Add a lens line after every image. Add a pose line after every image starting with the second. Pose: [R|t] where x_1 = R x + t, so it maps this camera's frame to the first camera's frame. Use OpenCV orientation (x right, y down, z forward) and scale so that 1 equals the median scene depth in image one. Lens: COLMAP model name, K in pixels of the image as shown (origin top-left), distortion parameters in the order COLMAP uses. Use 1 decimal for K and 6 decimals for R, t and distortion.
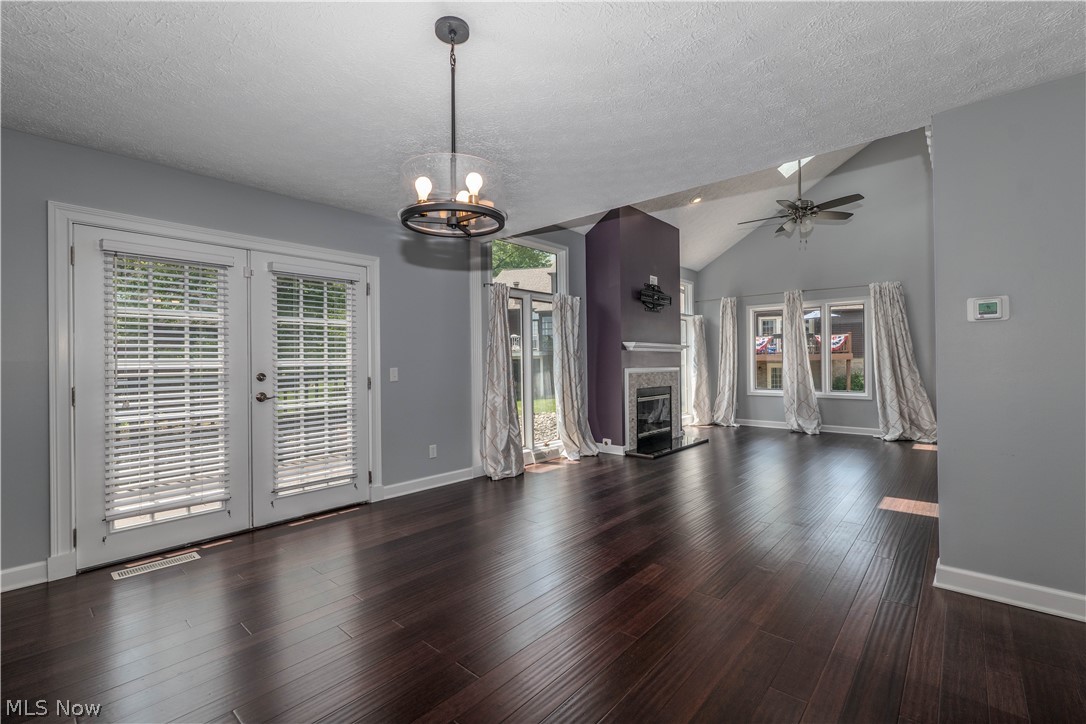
lens RADIAL K [[466.6, 0, 543.0], [0, 466.6, 362.0], [0, 0, 1]] dist [0.000201, -0.000030]
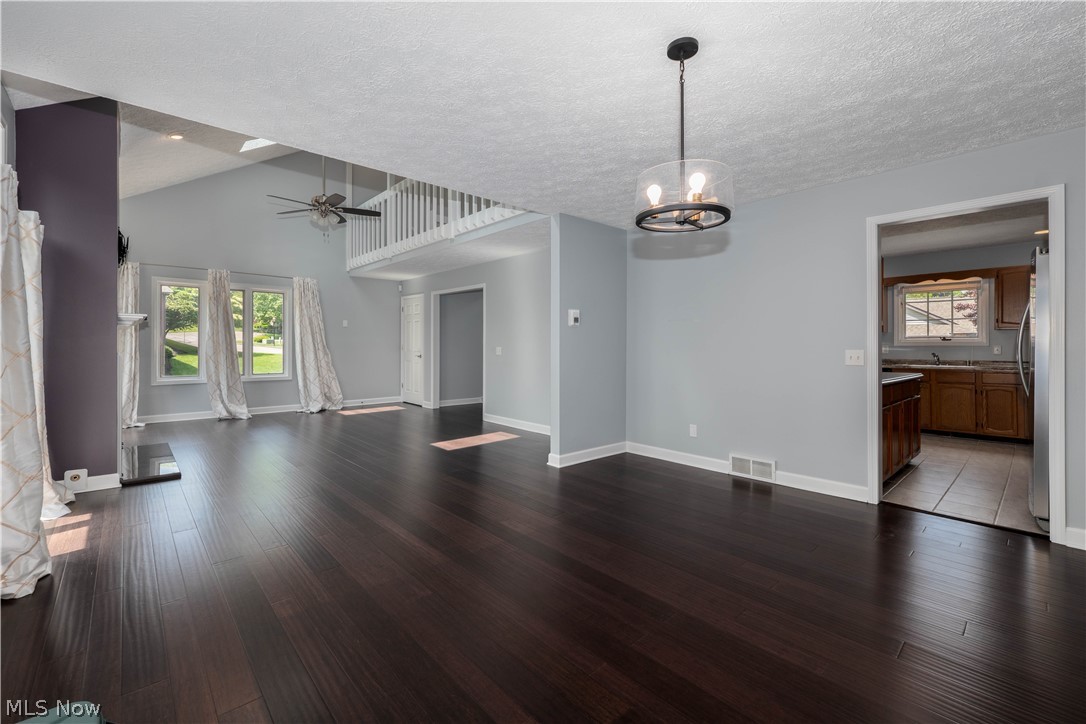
lens RADIAL K [[447.1, 0, 543.0], [0, 447.1, 362.0], [0, 0, 1]] dist [0.001299, 0.000014]
pose [[0.104342, -0.026270, 0.994195, -0.606610], [-0.008683, 0.999589, 0.027323, 0.005713], [-0.994504, -0.011483, 0.104071, 0.546079]]
